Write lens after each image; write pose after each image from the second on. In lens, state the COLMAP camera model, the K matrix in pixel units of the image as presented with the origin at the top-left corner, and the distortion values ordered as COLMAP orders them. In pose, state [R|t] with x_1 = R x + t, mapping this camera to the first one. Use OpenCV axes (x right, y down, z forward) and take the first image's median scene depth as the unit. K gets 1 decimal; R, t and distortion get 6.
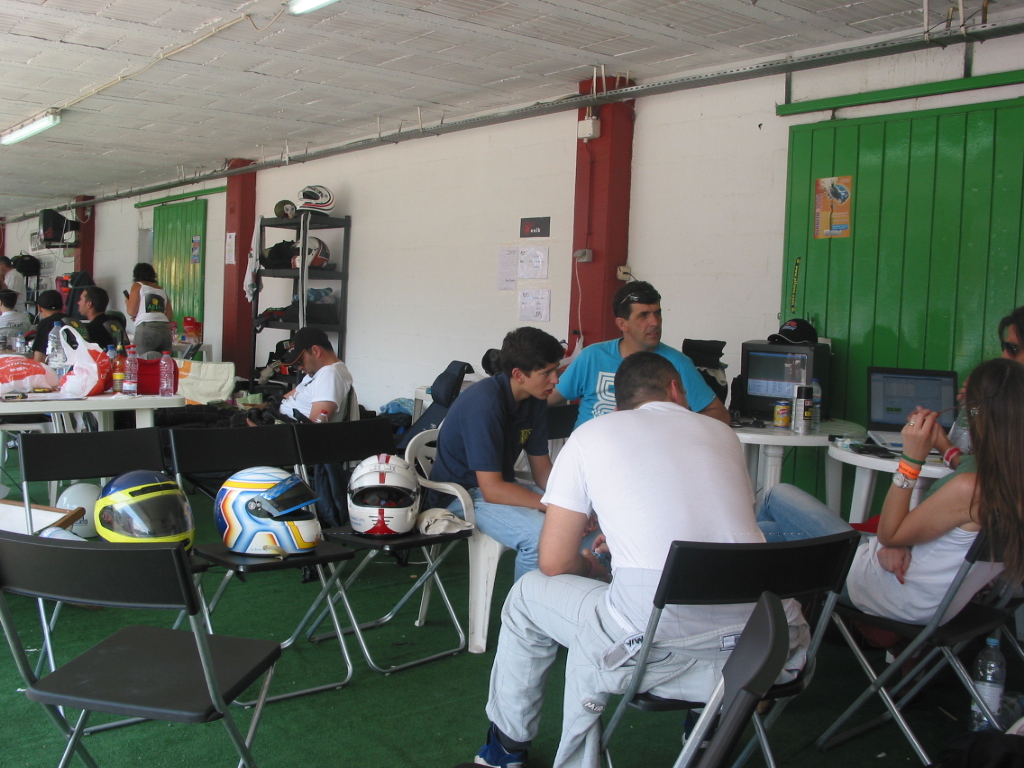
lens RADIAL K [[1026.8, 0, 512.0], [0, 1026.8, 384.0], [0, 0, 1]] dist [-0.186300, 0.231614]
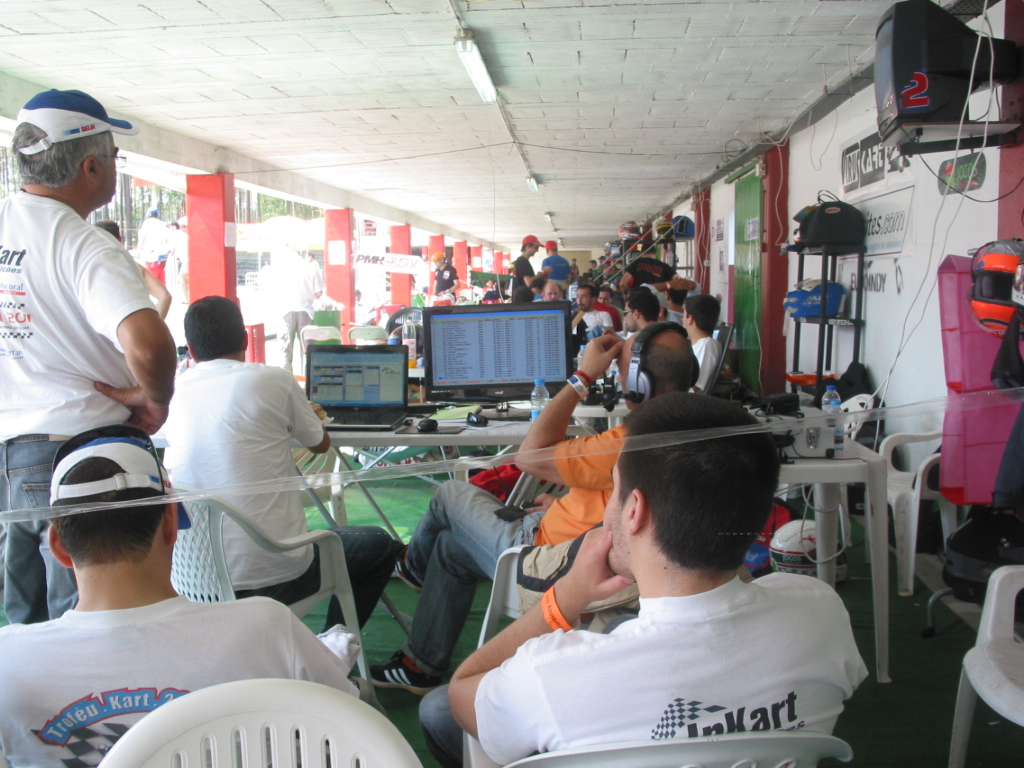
lens RADIAL K [[1026.8, 0, 512.0], [0, 1026.8, 384.0], [0, 0, 1]] dist [-0.186300, 0.231614]
pose [[0.725954, 0.032324, -0.686983, -0.486061], [-0.011683, 0.999330, 0.034675, -0.111477], [0.687644, -0.017146, 0.725846, 0.991906]]
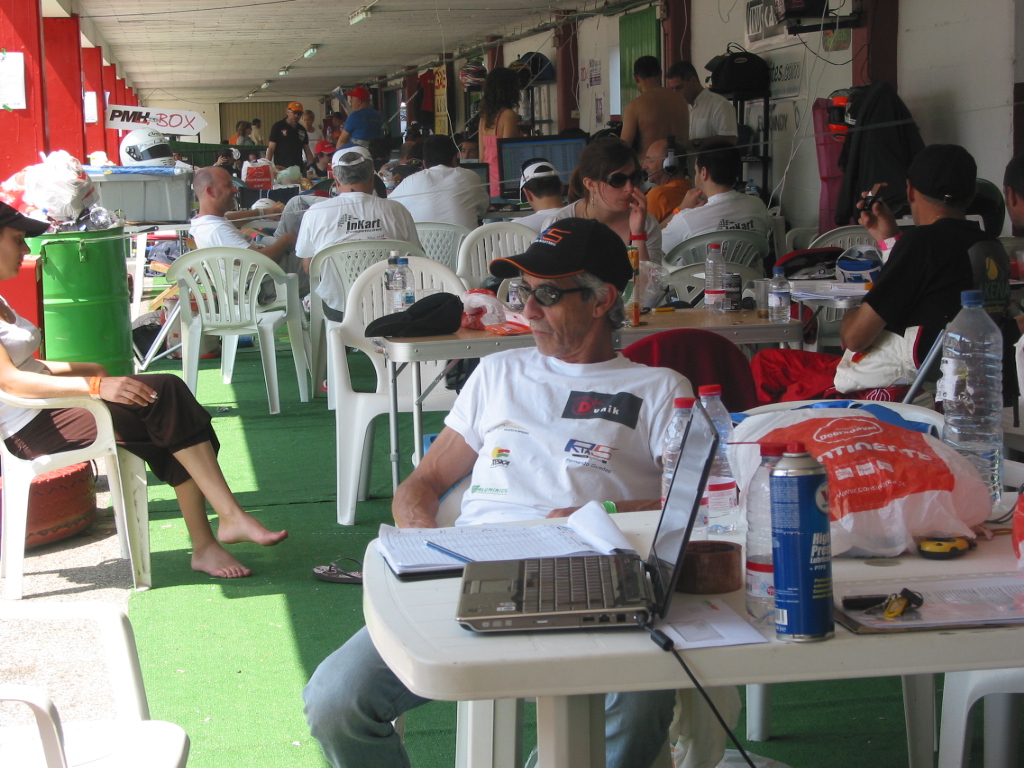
lens RADIAL K [[2138.9, 0, 512.0], [0, 2138.9, 384.0], [0, 0, 1]] dist [0.016998, 0.259564]
pose [[0.853695, 0.001008, -0.520772, -0.122925], [0.021528, 0.999075, 0.037224, -0.030998], [0.520327, -0.042989, 0.852884, 0.197531]]
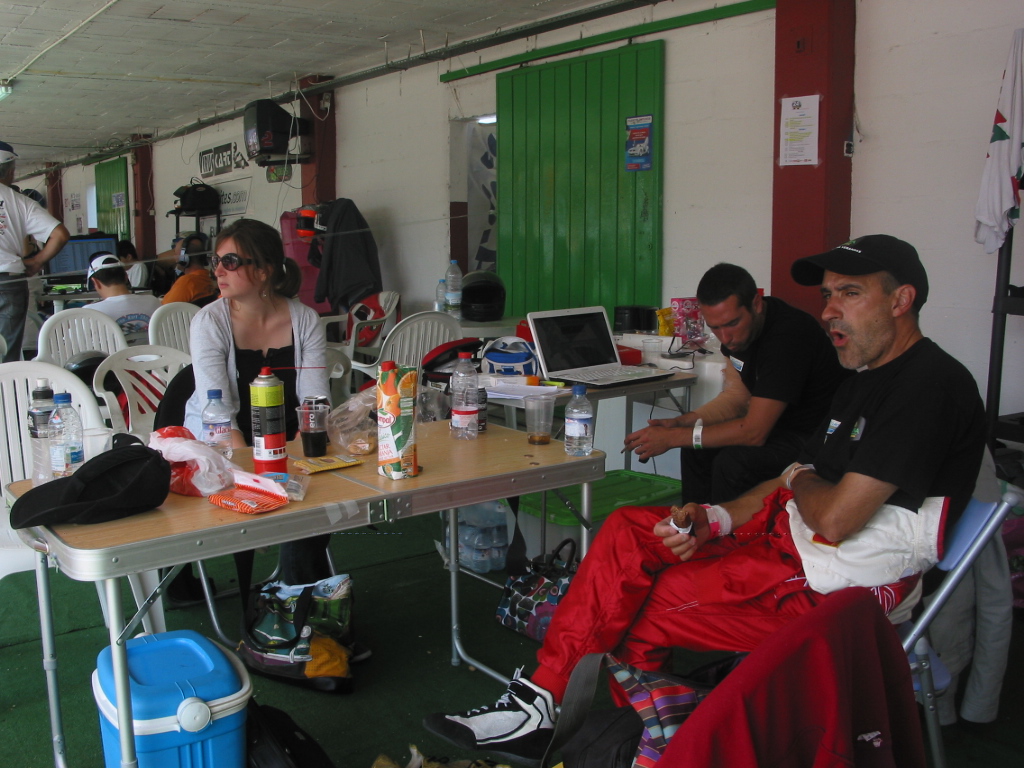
lens RADIAL K [[1026.8, 0, 512.0], [0, 1026.8, 384.0], [0, 0, 1]] dist [-0.186300, 0.231614]
pose [[0.997113, -0.032086, -0.068818, -0.381045], [0.036914, 0.996859, 0.070073, -0.057574], [0.066354, -0.072411, 0.995165, 0.537291]]
